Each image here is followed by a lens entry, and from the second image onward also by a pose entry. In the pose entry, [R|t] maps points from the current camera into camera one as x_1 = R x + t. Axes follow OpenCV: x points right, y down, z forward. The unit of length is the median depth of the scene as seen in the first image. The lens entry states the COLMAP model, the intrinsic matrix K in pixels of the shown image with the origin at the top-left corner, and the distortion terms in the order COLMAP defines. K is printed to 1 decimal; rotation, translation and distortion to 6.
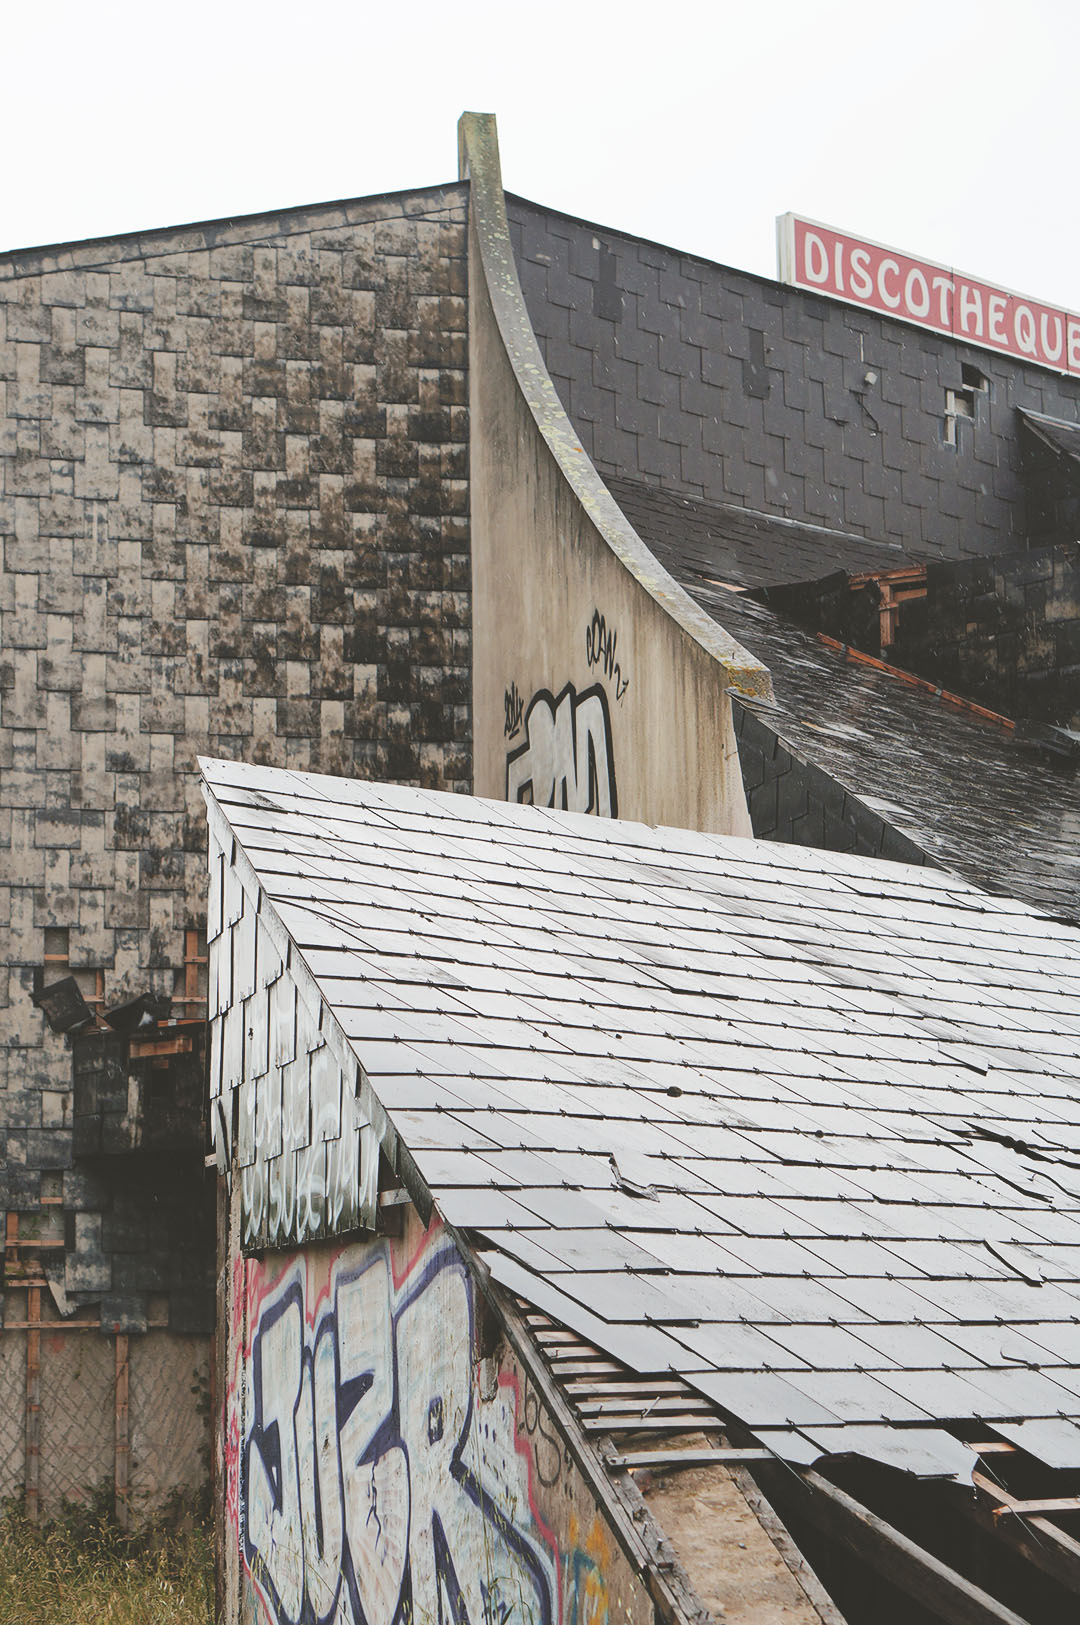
lens RADIAL K [[3440.1, 0, 540.0], [0, 3440.1, 812.5], [0, 0, 1]] dist [0.039645, -0.031857]
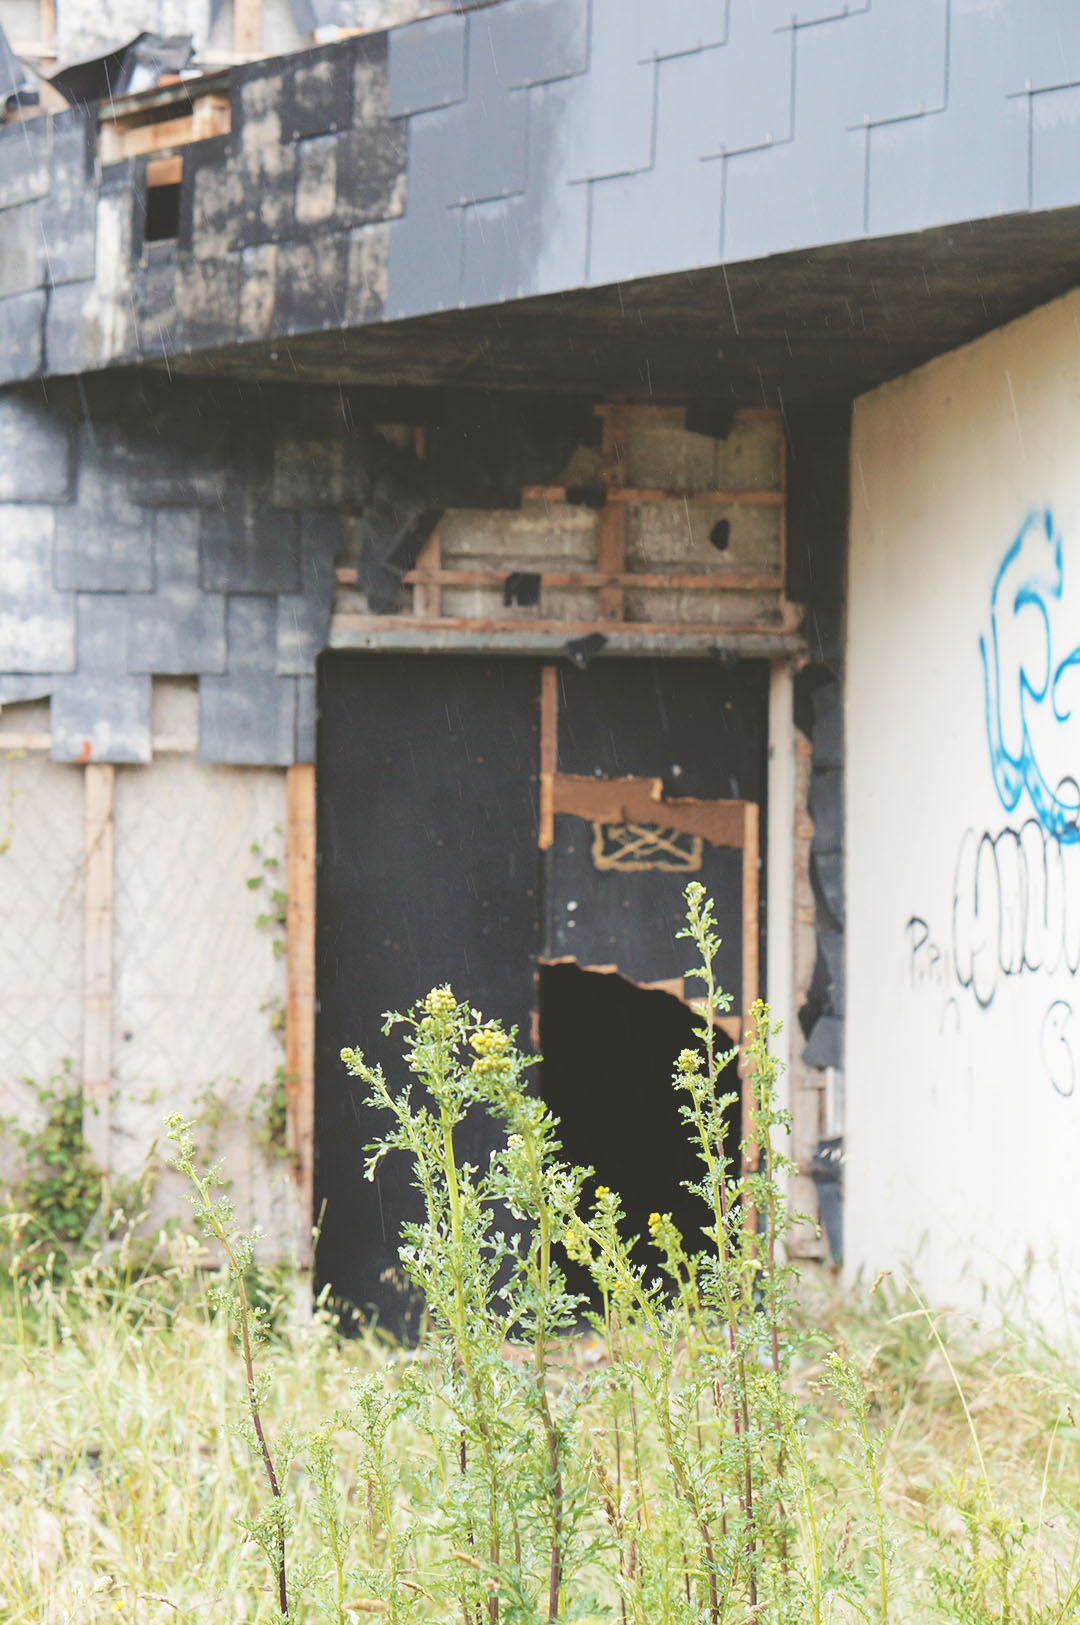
lens RADIAL K [[3440.1, 0, 540.0], [0, 3440.1, 812.5], [0, 0, 1]] dist [0.039645, -0.031857]
pose [[0.997639, 0.017227, -0.066483, -0.029508], [-0.007322, 0.989191, 0.146447, 0.088553], [0.068287, -0.145614, 0.986982, 0.537996]]
